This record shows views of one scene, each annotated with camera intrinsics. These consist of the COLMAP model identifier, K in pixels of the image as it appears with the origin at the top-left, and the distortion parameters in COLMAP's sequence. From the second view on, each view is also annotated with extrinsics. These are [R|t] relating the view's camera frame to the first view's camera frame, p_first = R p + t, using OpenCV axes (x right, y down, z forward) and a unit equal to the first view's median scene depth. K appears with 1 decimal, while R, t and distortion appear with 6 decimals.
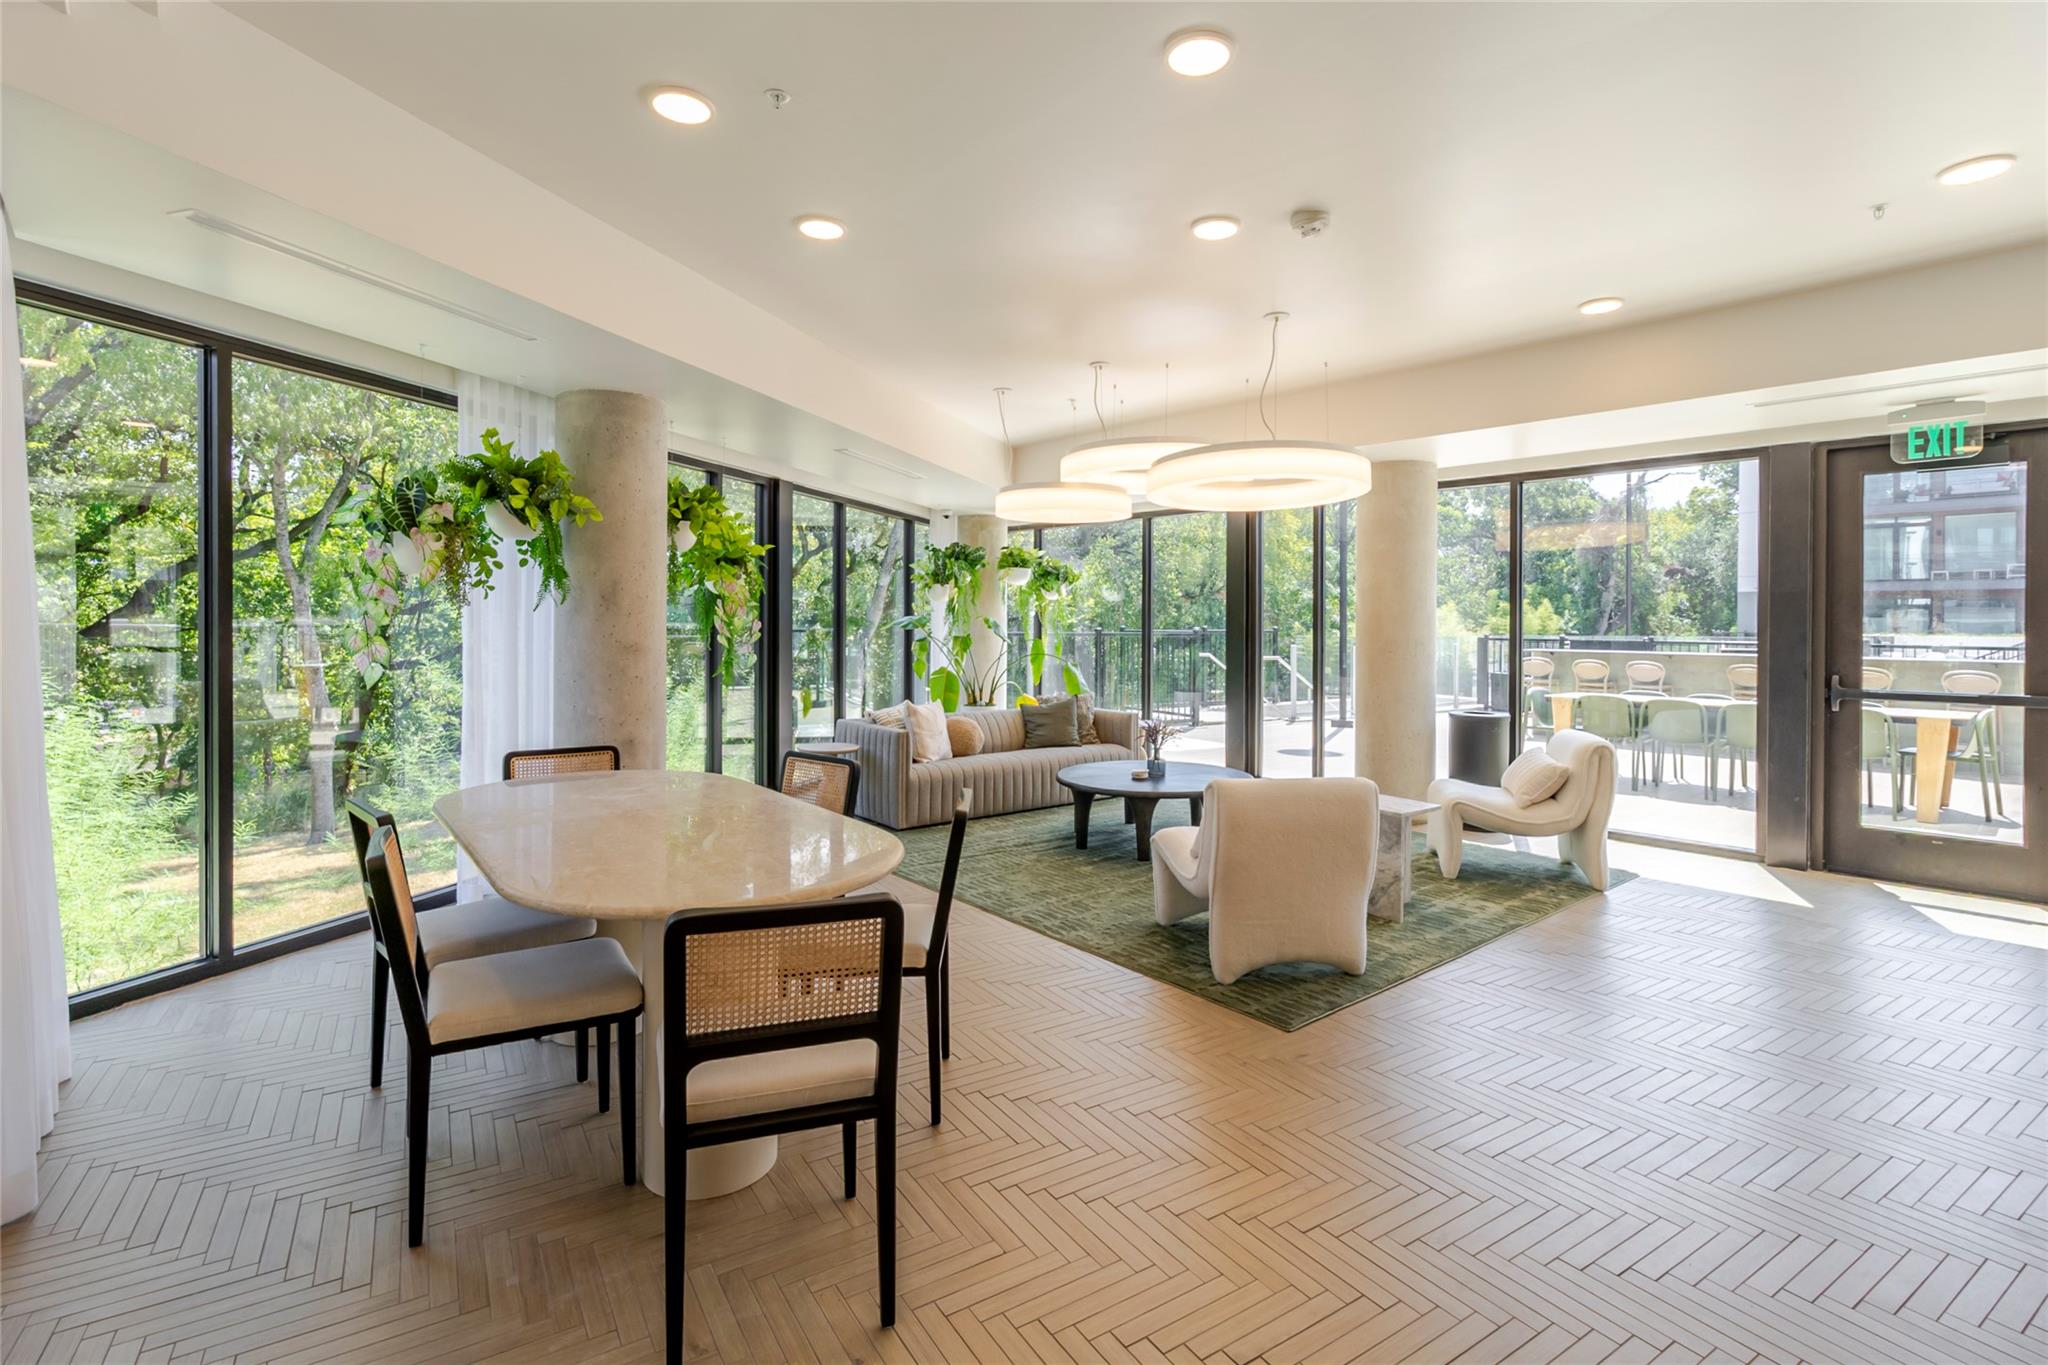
lens RADIAL K [[952.0, 0, 1045.0], [0, 952.0, 631.2], [0, 0, 1]] dist [-0.000018, 0.001040]
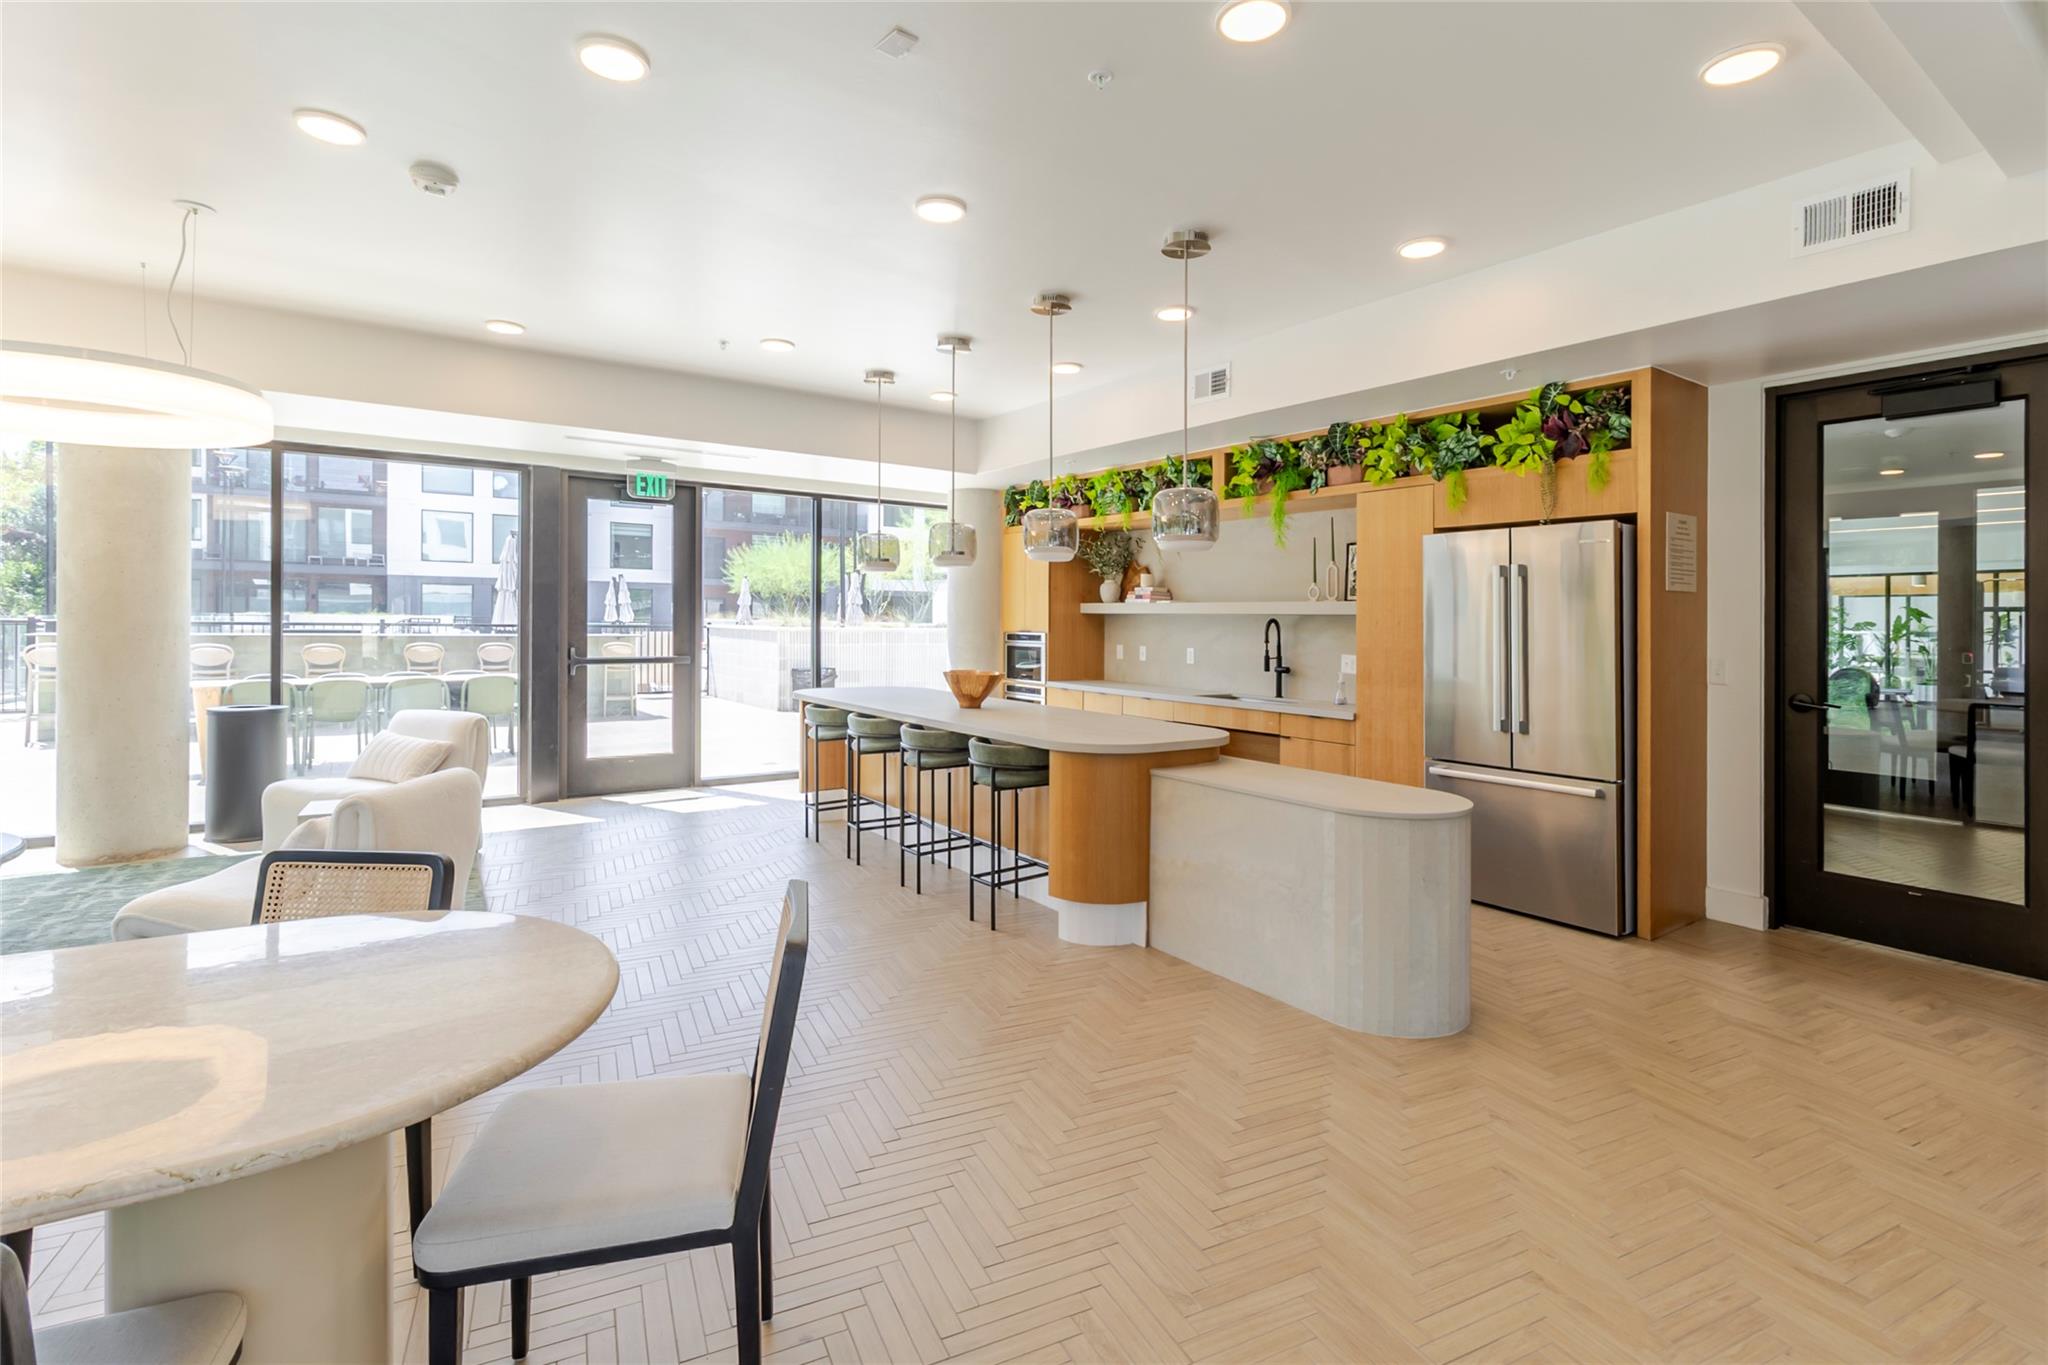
lens RADIAL K [[952.0, 0, 1032.2], [0, 952.0, 617.6], [0, 0, 1]] dist [-0.000018, 0.001040]
pose [[0.109387, -0.010411, 0.993945, -0.440155], [0.000995, 0.999946, 0.010364, -0.009400], [-0.993999, -0.000145, 0.109392, 0.239854]]
